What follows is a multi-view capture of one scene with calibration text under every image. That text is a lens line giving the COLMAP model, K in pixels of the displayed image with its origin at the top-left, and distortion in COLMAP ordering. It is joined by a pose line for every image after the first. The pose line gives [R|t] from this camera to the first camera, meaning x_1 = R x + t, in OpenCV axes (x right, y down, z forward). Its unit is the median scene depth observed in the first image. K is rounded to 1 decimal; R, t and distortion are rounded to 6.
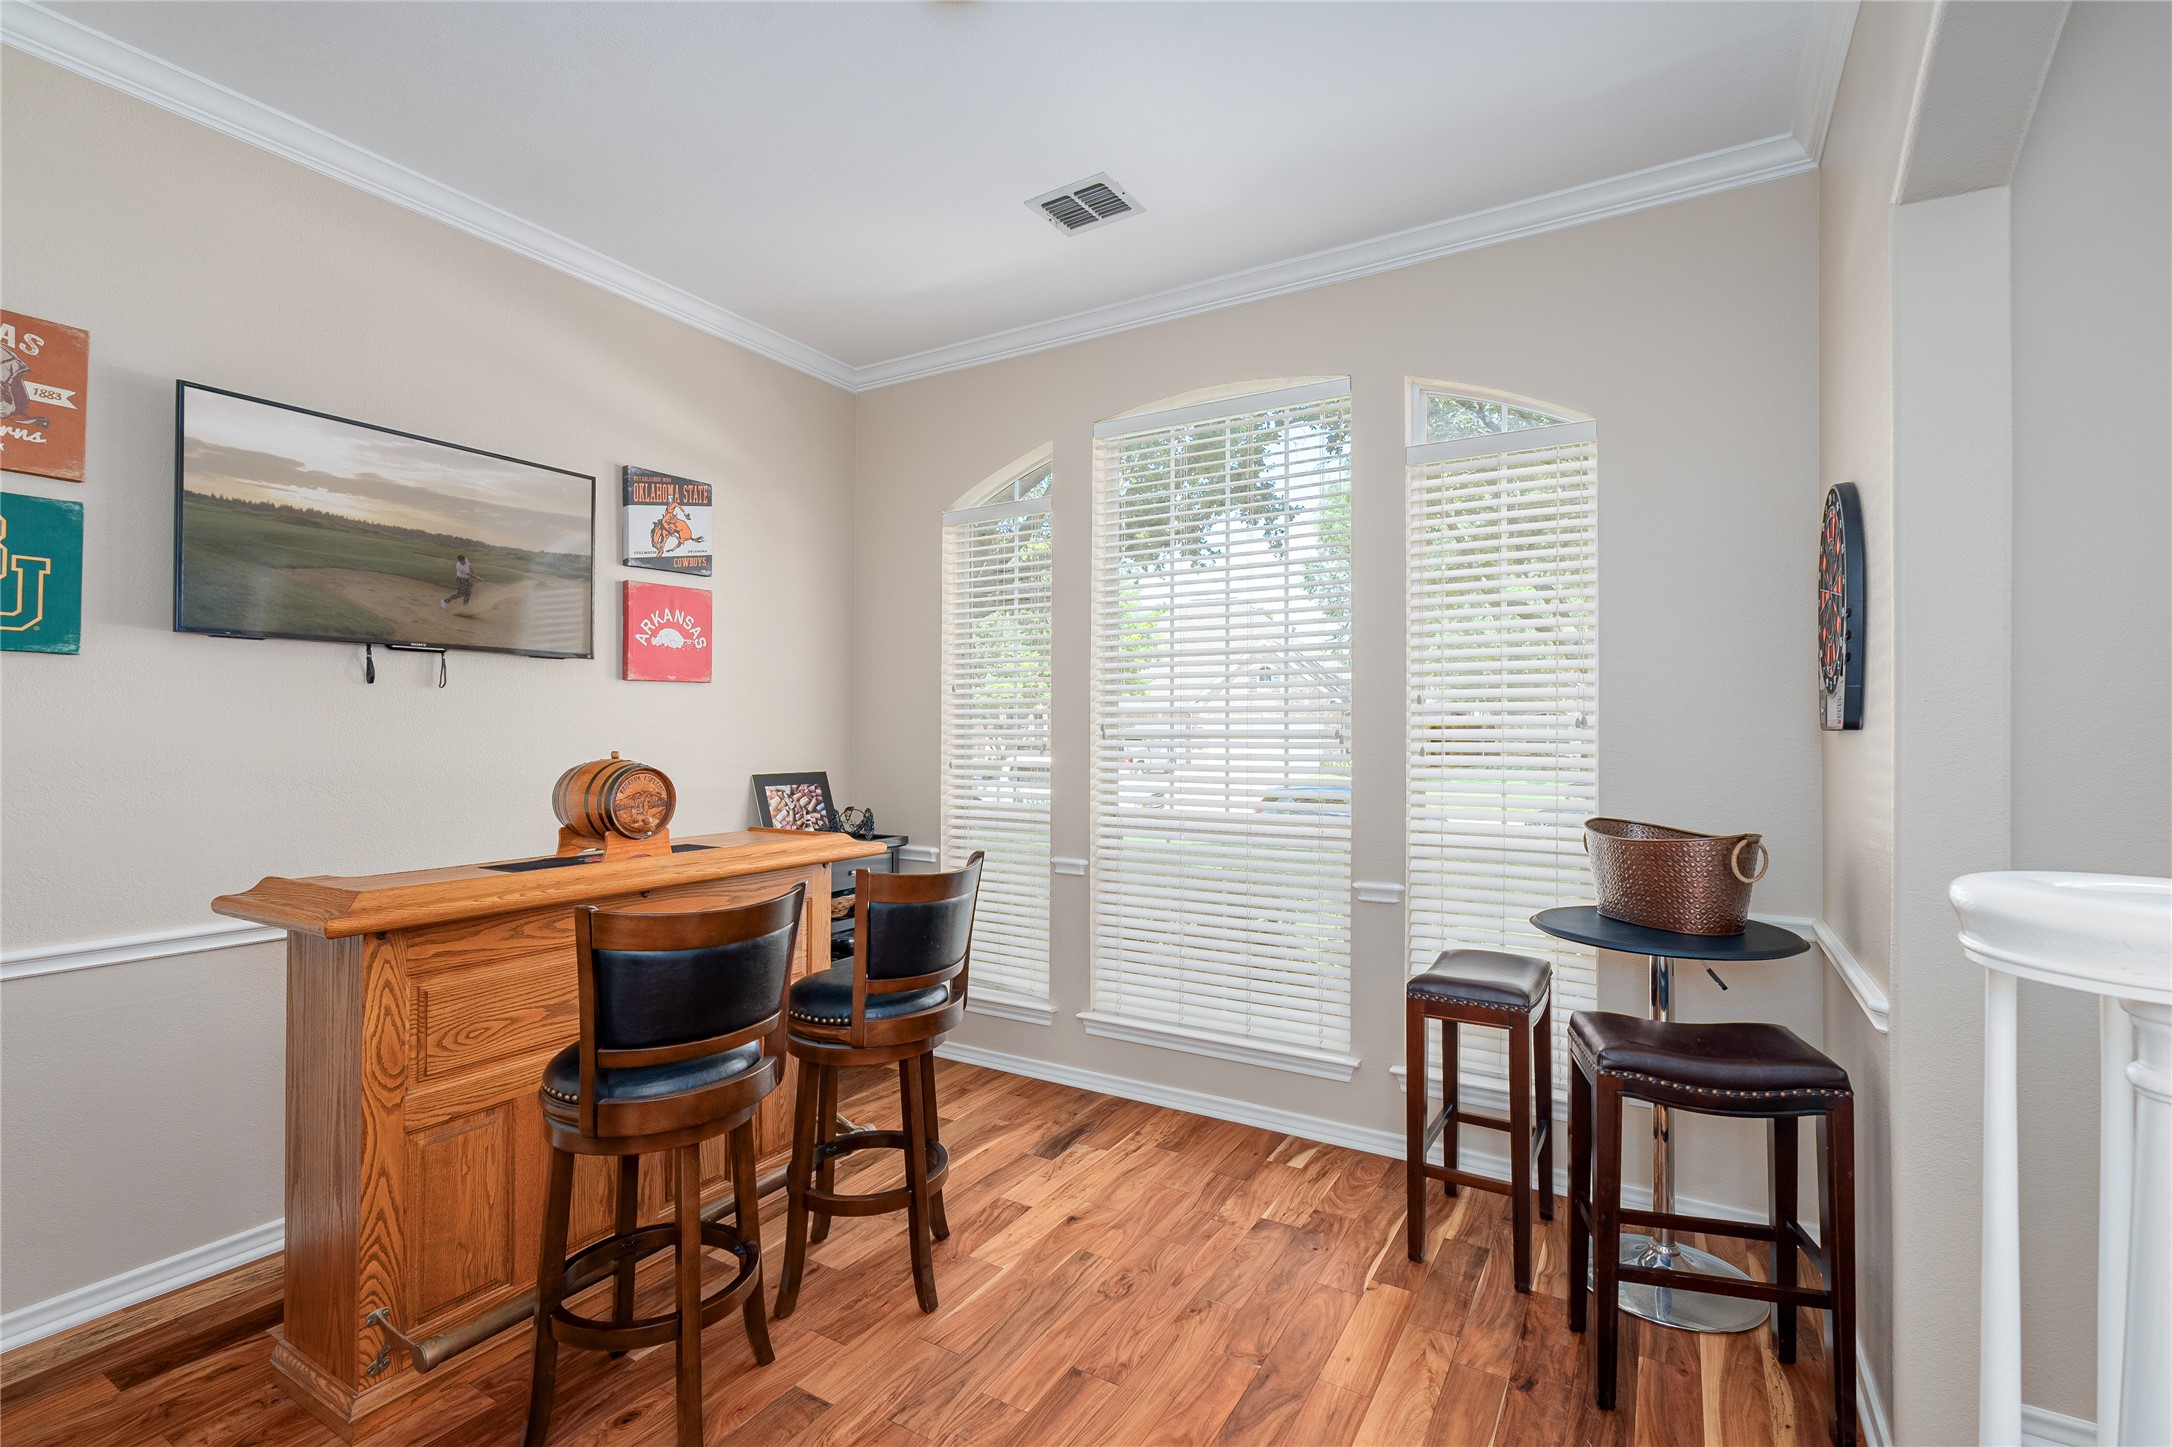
lens RADIAL K [[948.9, 0, 1089.3], [0, 948.9, 724.1], [0, 0, 1]] dist [-0.005313, -0.000658]
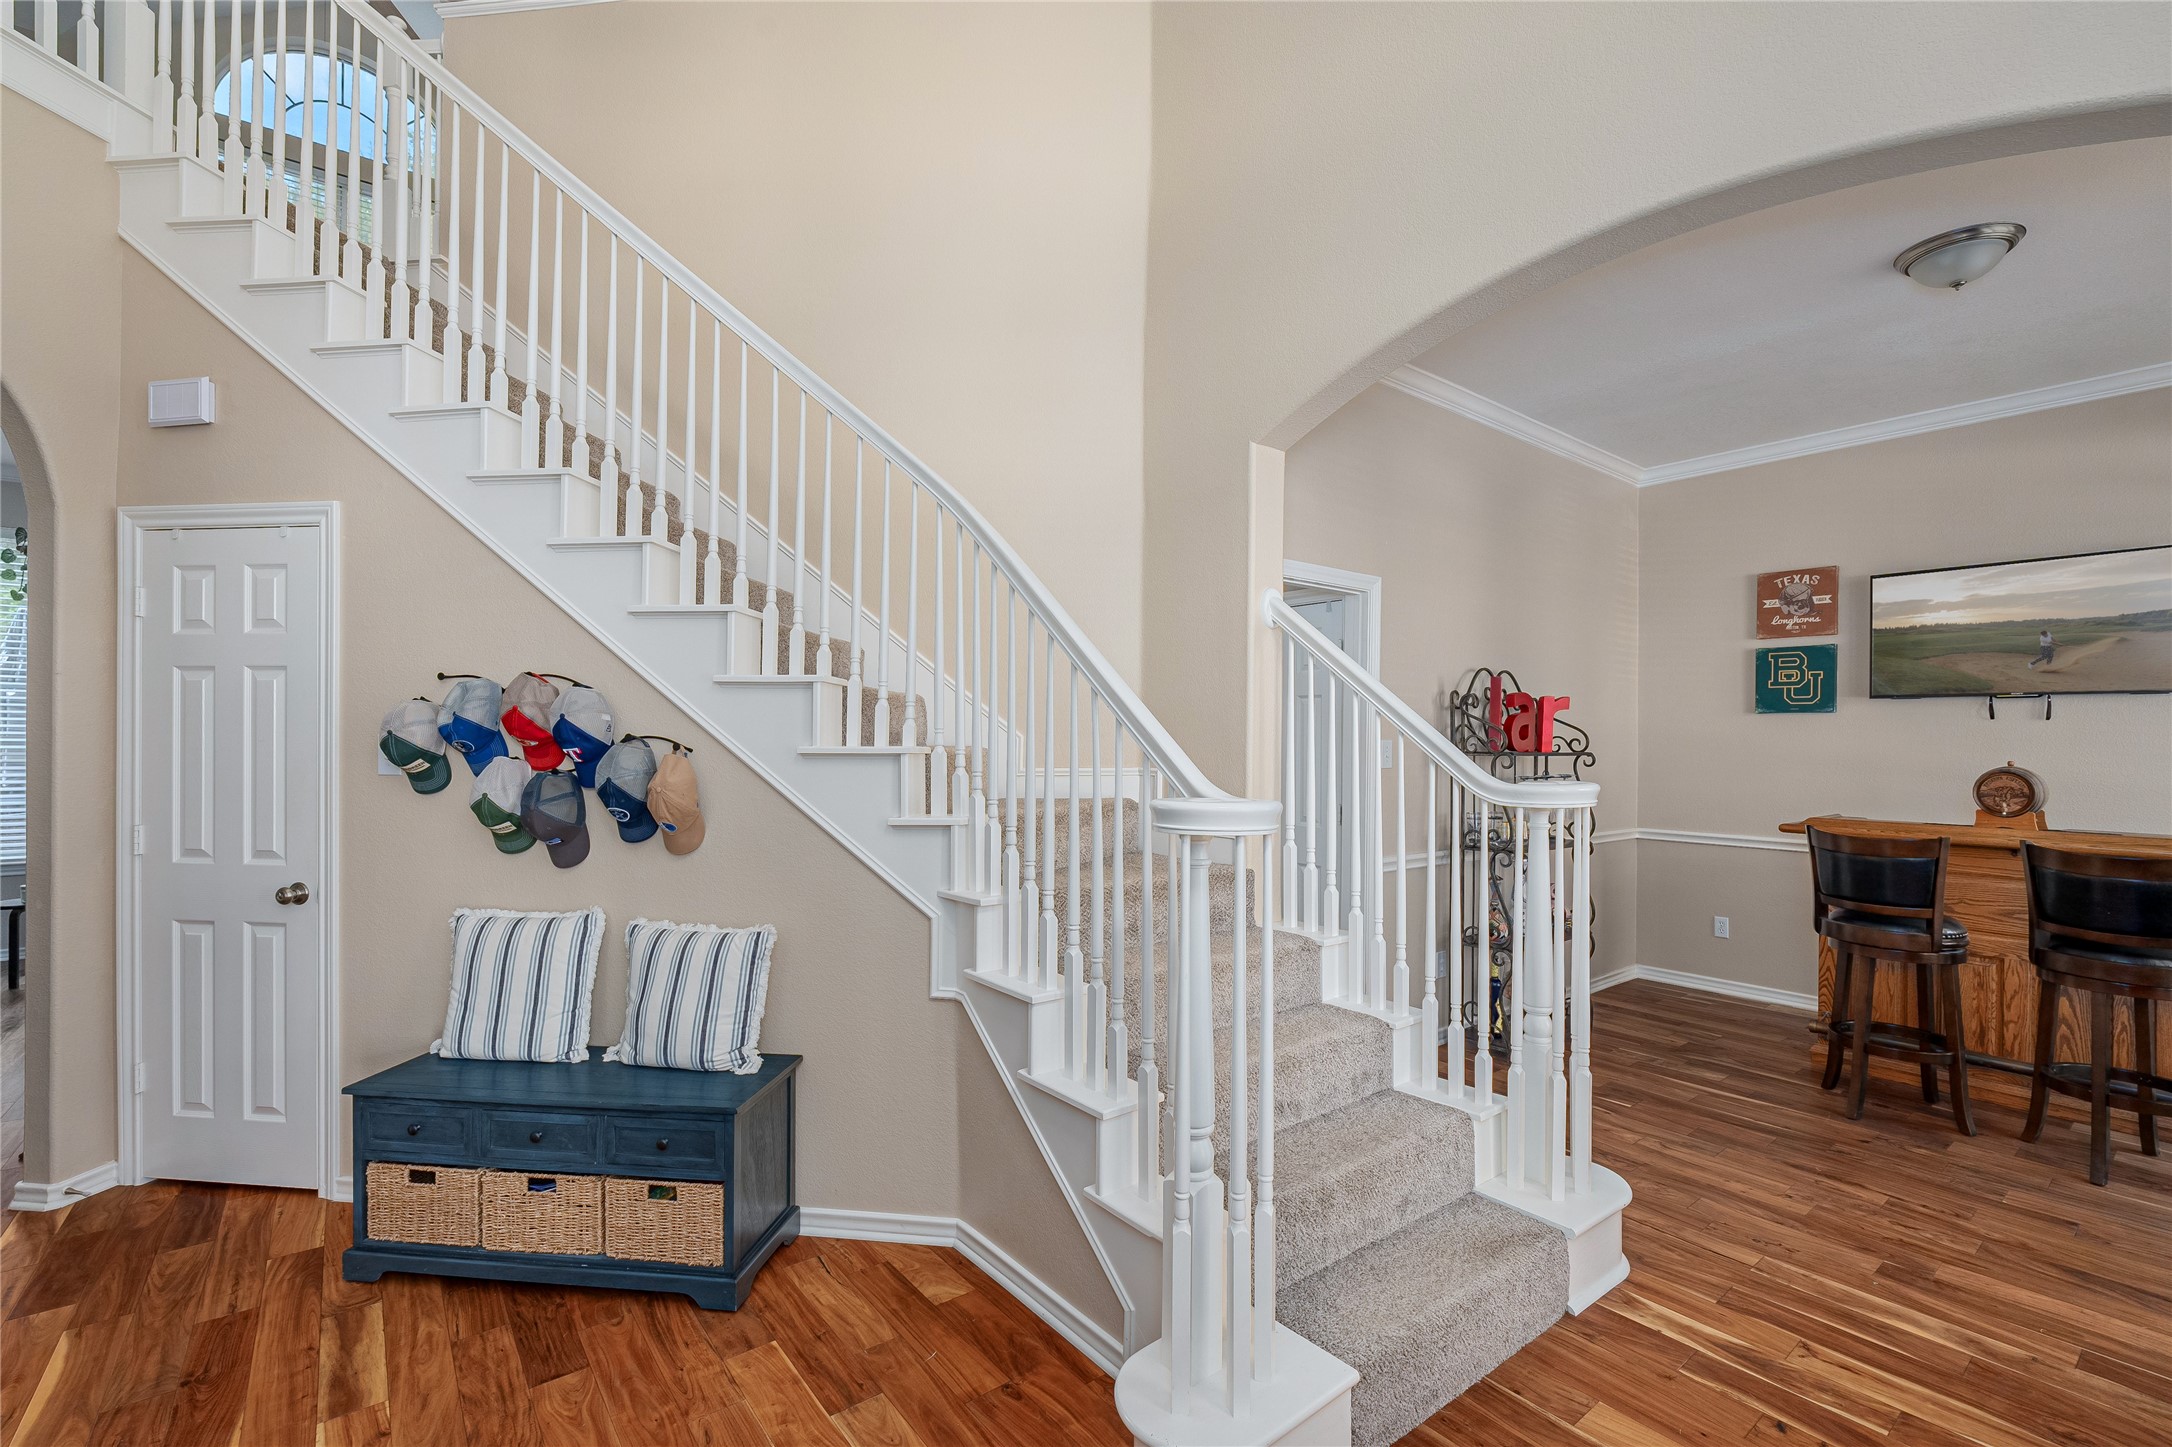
lens RADIAL K [[948.9, 0, 1086.2], [0, 948.9, 735.0], [0, 0, 1]] dist [-0.005313, -0.000658]
pose [[-0.361645, -0.008918, -0.932273, 1.567883], [-0.002103, 0.999960, -0.008750, 0.002179], [0.932313, -0.001204, -0.361649, 0.155504]]
